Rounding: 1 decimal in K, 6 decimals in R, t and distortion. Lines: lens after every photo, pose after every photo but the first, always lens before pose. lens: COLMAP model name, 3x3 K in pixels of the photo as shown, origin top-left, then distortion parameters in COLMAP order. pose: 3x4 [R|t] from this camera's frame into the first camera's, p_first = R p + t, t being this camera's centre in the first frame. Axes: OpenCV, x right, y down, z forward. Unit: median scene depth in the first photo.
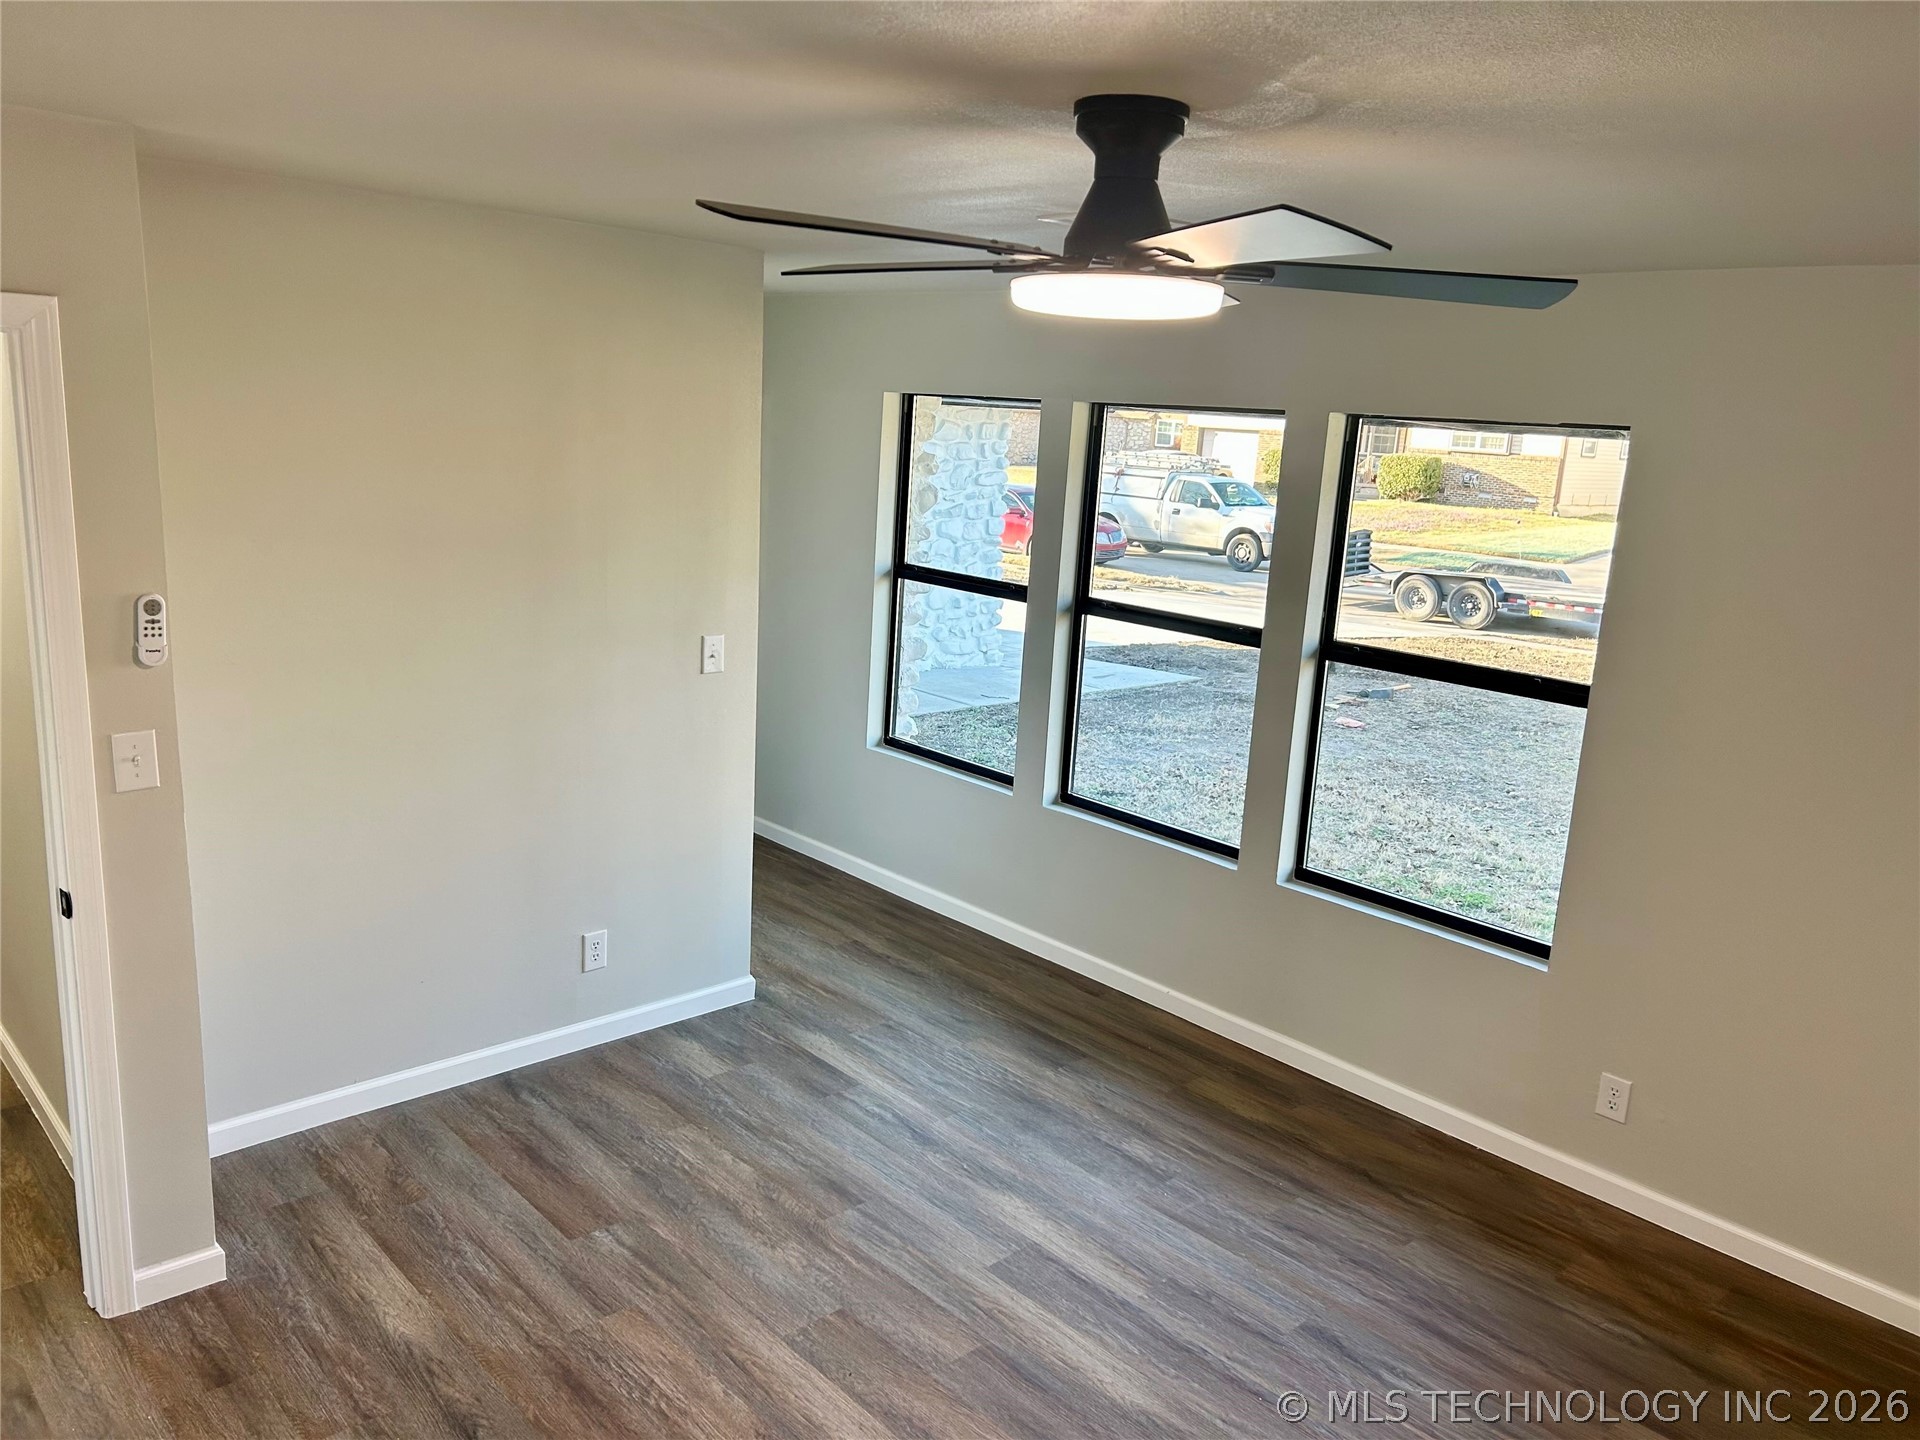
lens RADIAL K [[1416.8, 0, 966.4], [0, 1416.8, 716.5], [0, 0, 1]] dist [0.119731, -0.183487]
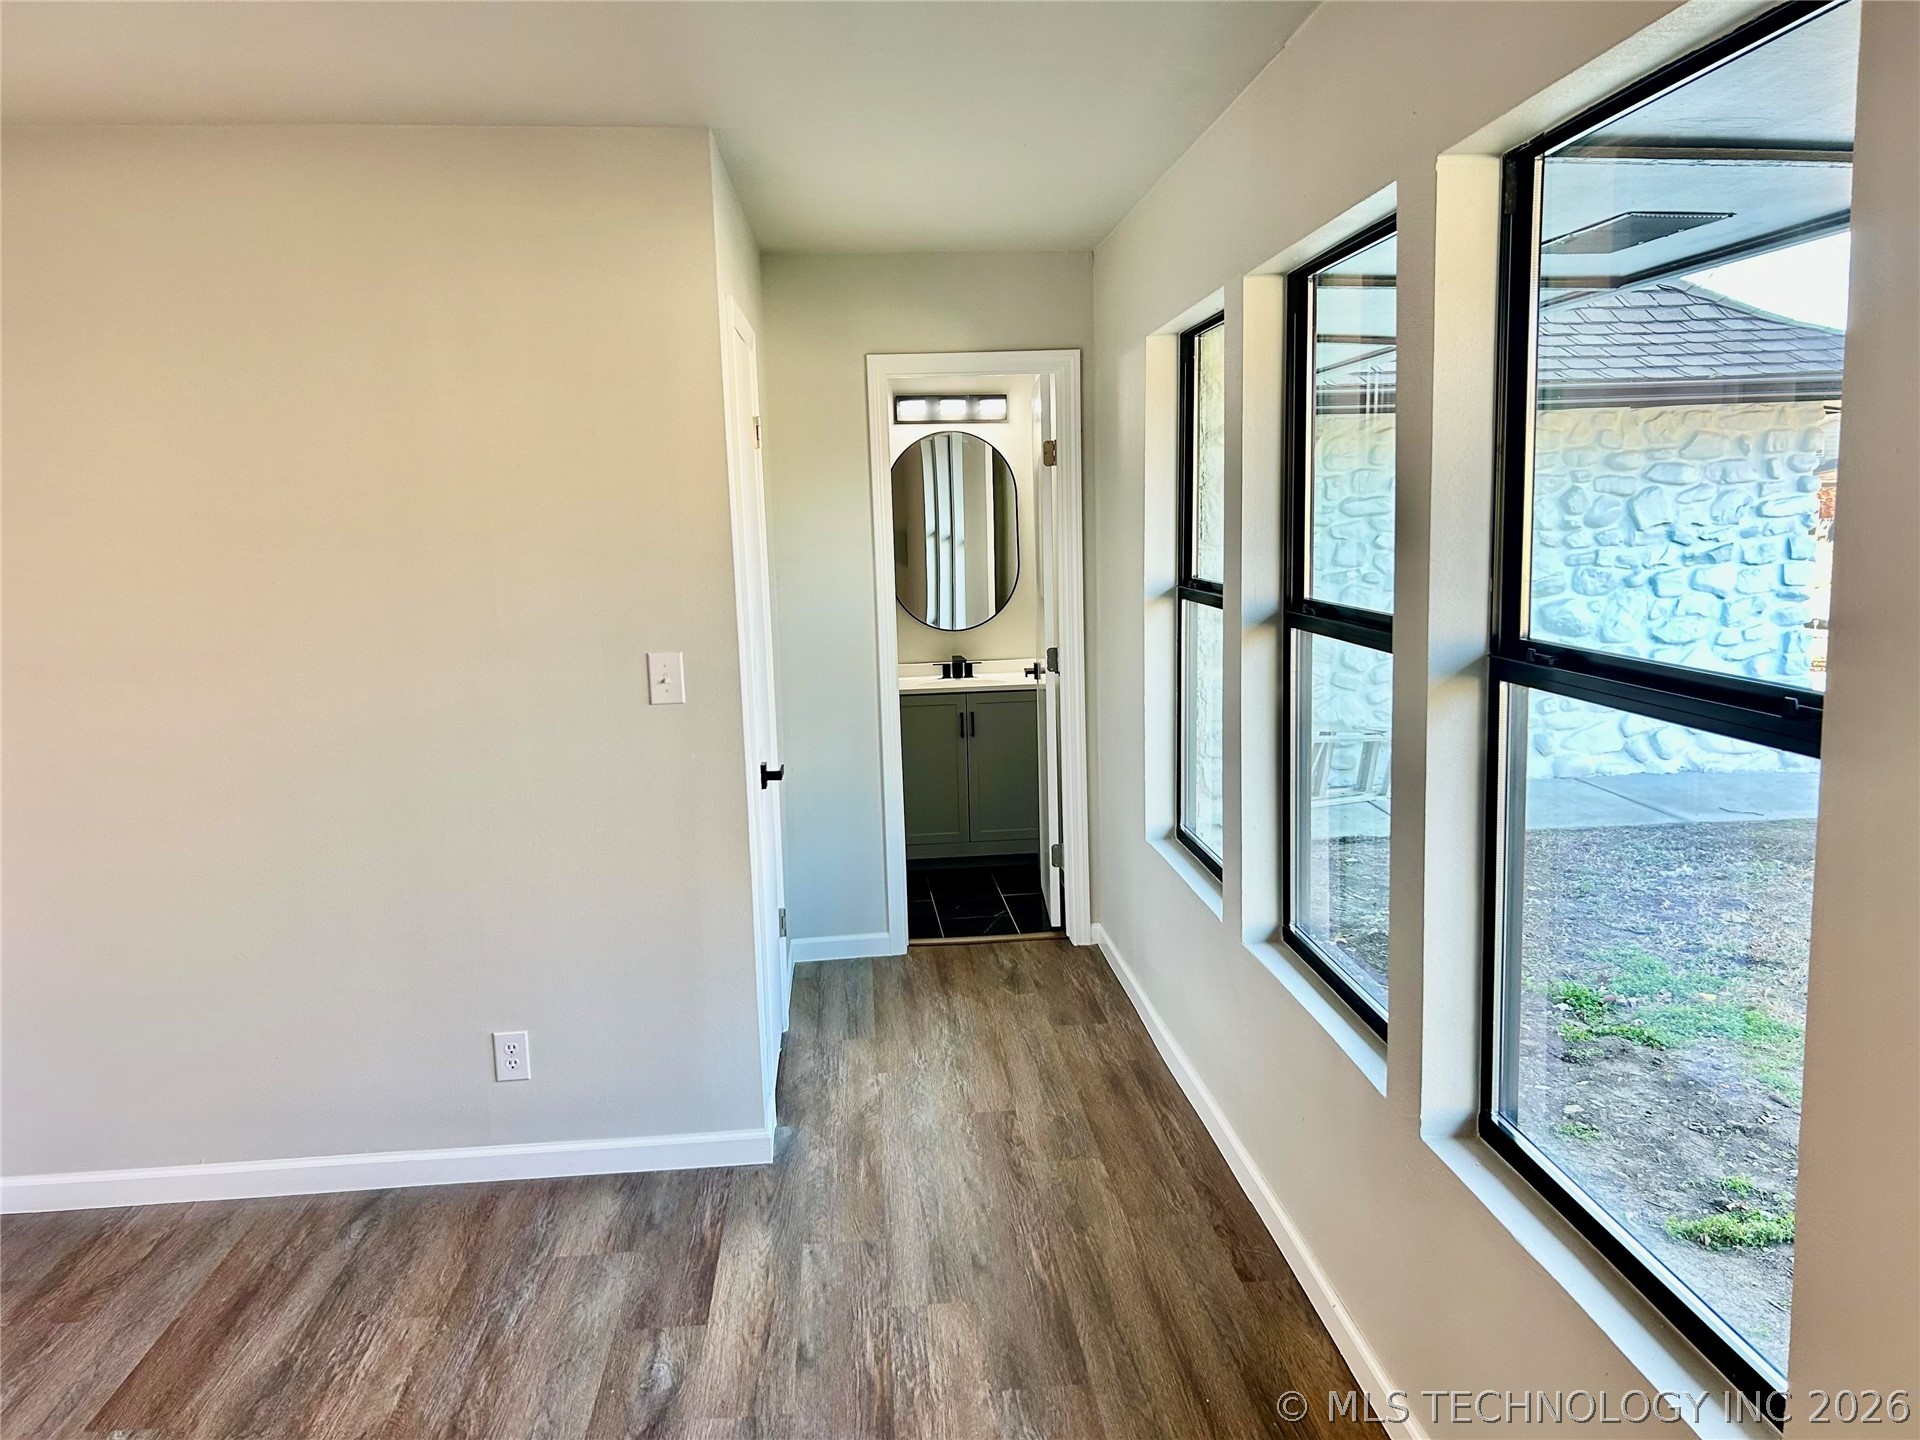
lens RADIAL K [[1416.8, 0, 966.4], [0, 1416.8, 716.5], [0, 0, 1]] dist [0.119731, -0.183487]
pose [[0.772105, 0.004116, -0.635481, 0.401378], [-0.057432, 0.996339, -0.063326, 0.013444], [0.632894, 0.085392, 0.769515, 0.501424]]
